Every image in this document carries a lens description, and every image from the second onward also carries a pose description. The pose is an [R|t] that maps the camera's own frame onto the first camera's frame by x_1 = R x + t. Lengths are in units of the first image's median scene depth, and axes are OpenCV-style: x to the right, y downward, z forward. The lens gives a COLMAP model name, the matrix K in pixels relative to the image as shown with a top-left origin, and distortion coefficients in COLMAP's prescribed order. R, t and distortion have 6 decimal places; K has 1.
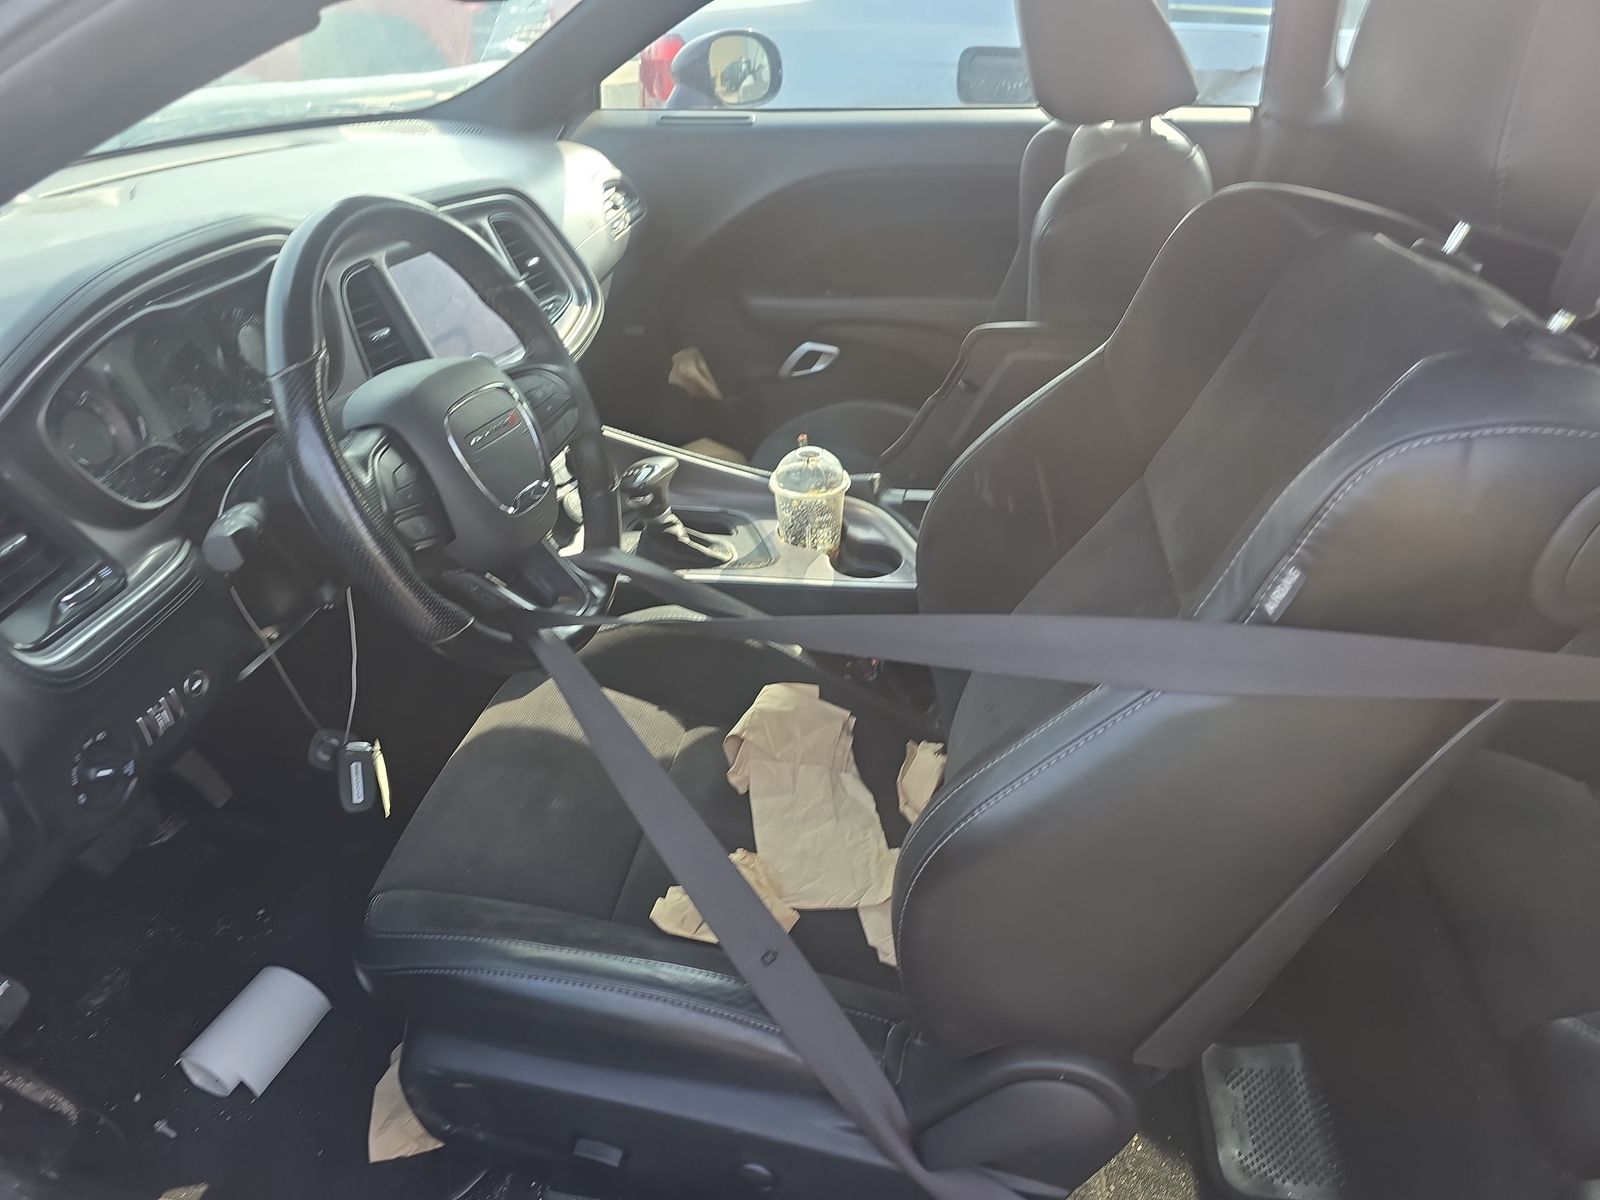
lens RADIAL K [[1101.8, 0, 825.5], [0, 1101.8, 594.0], [0, 0, 1]] dist [0.081493, -0.081034]
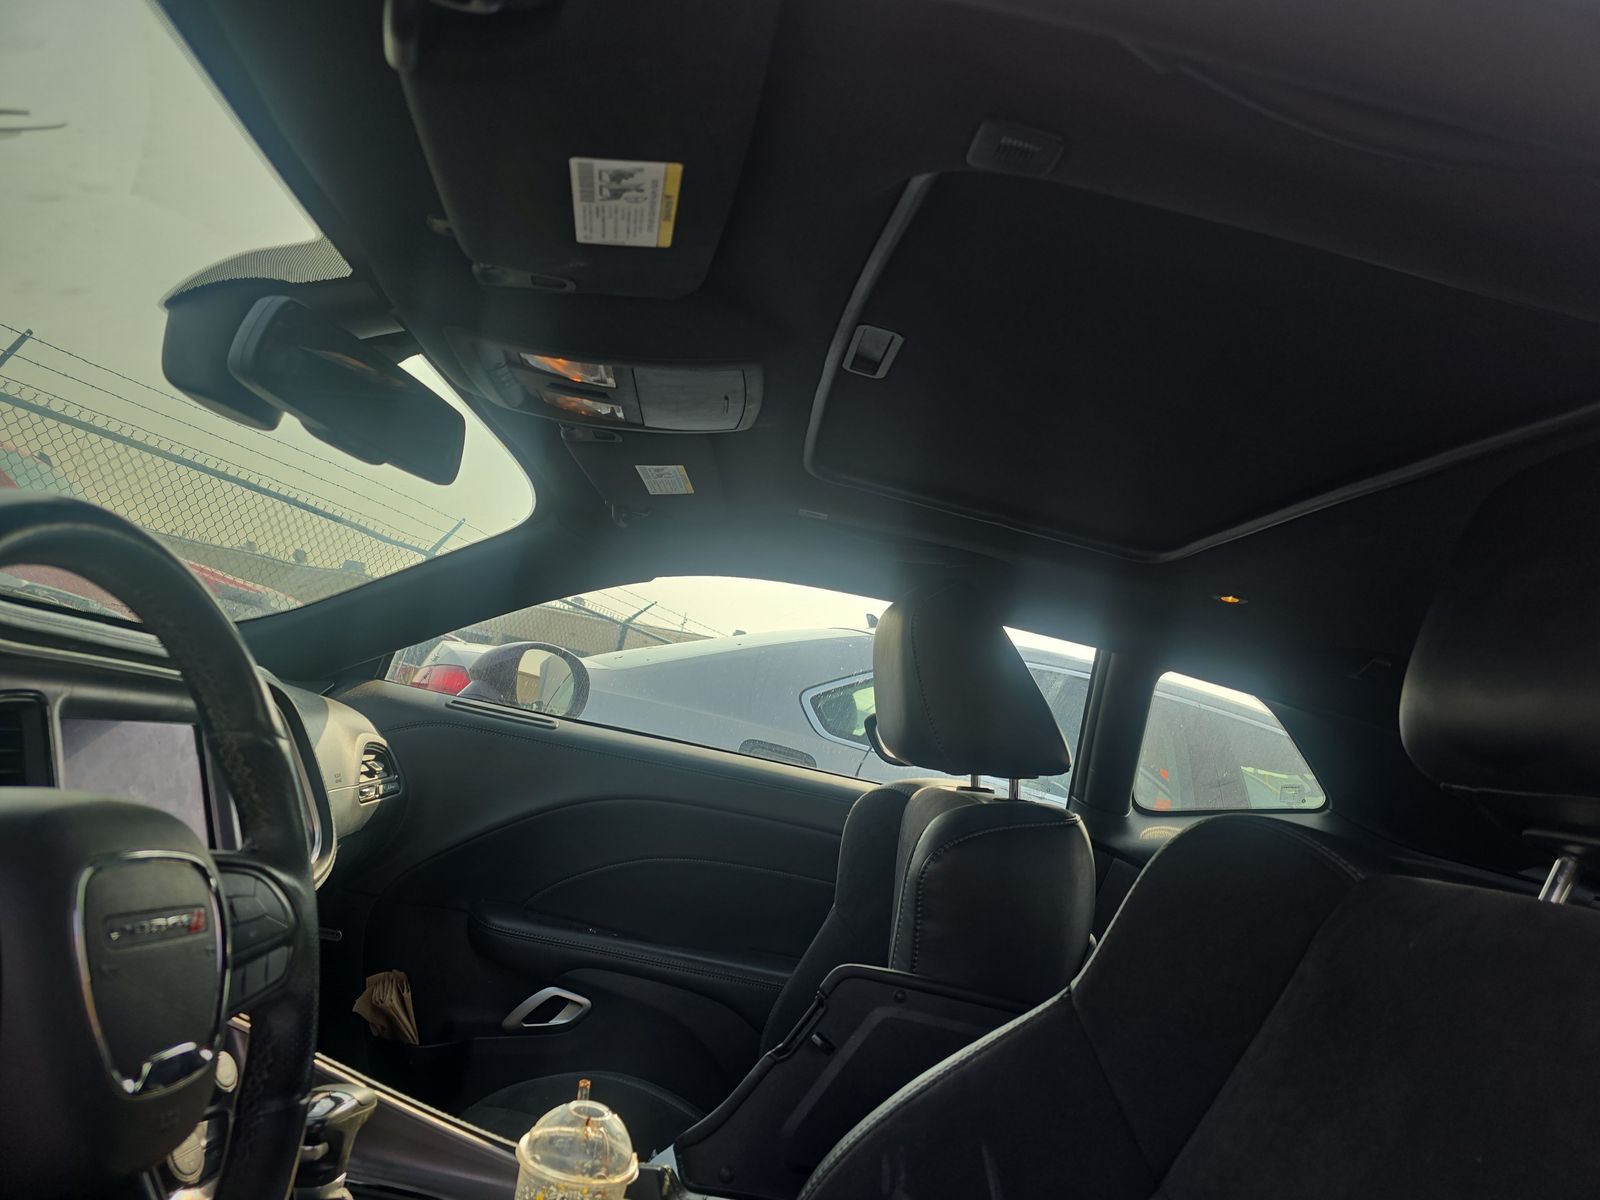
lens RADIAL K [[1101.8, 0, 825.5], [0, 1101.8, 594.0], [0, 0, 1]] dist [0.081493, -0.081034]
pose [[0.948342, 0.245807, 0.200565, -0.090826], [-0.079795, 0.796689, -0.599099, 0.018307], [-0.307051, 0.552147, 0.775148, 0.247394]]
